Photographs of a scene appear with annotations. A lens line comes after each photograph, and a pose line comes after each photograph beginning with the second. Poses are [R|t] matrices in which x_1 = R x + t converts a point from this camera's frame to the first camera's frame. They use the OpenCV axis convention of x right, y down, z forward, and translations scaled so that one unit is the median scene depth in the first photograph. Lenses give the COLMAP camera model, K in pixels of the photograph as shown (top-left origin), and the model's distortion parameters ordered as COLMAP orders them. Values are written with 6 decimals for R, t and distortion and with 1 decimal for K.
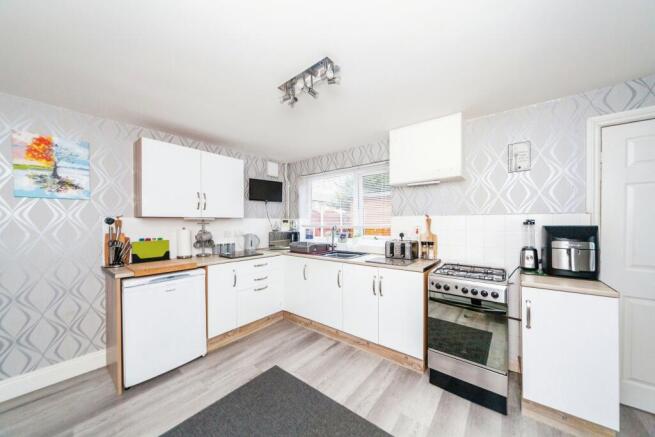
lens RADIAL K [[230.5, 0, 332.0], [0, 230.5, 224.3], [0, 0, 1]] dist [0.008266, 0.000017]
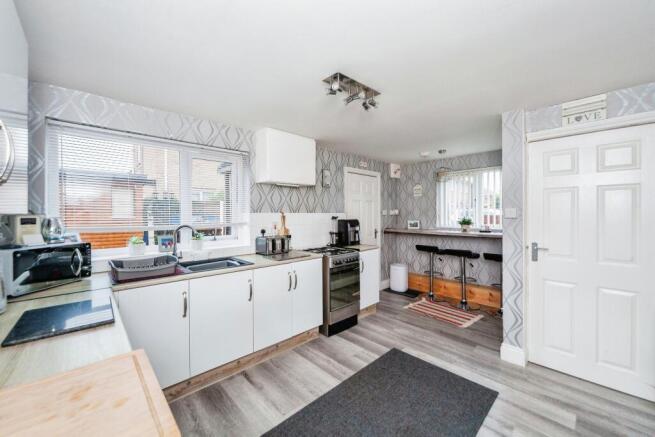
lens RADIAL K [[253.7, 0, 329.3], [0, 253.7, 214.8], [0, 0, 1]] dist [-0.000440, 0.000043]
pose [[0.145537, -0.001371, 0.989352, -0.837445], [0.013776, 0.999905, -0.000641, -0.024696], [-0.989257, 0.013723, 0.145543, 0.614284]]
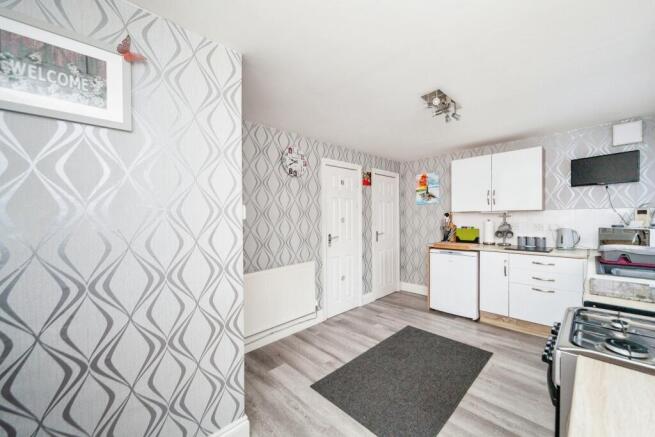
lens RADIAL K [[254.9, 0, 329.5], [0, 254.9, 218.0], [0, 0, 1]] dist [0.002060, 0.000179]
pose [[-0.149199, 0.016095, -0.988676, 0.899065], [0.010632, 0.999836, 0.014673, -0.025028], [0.988750, -0.008322, -0.149345, 0.400083]]
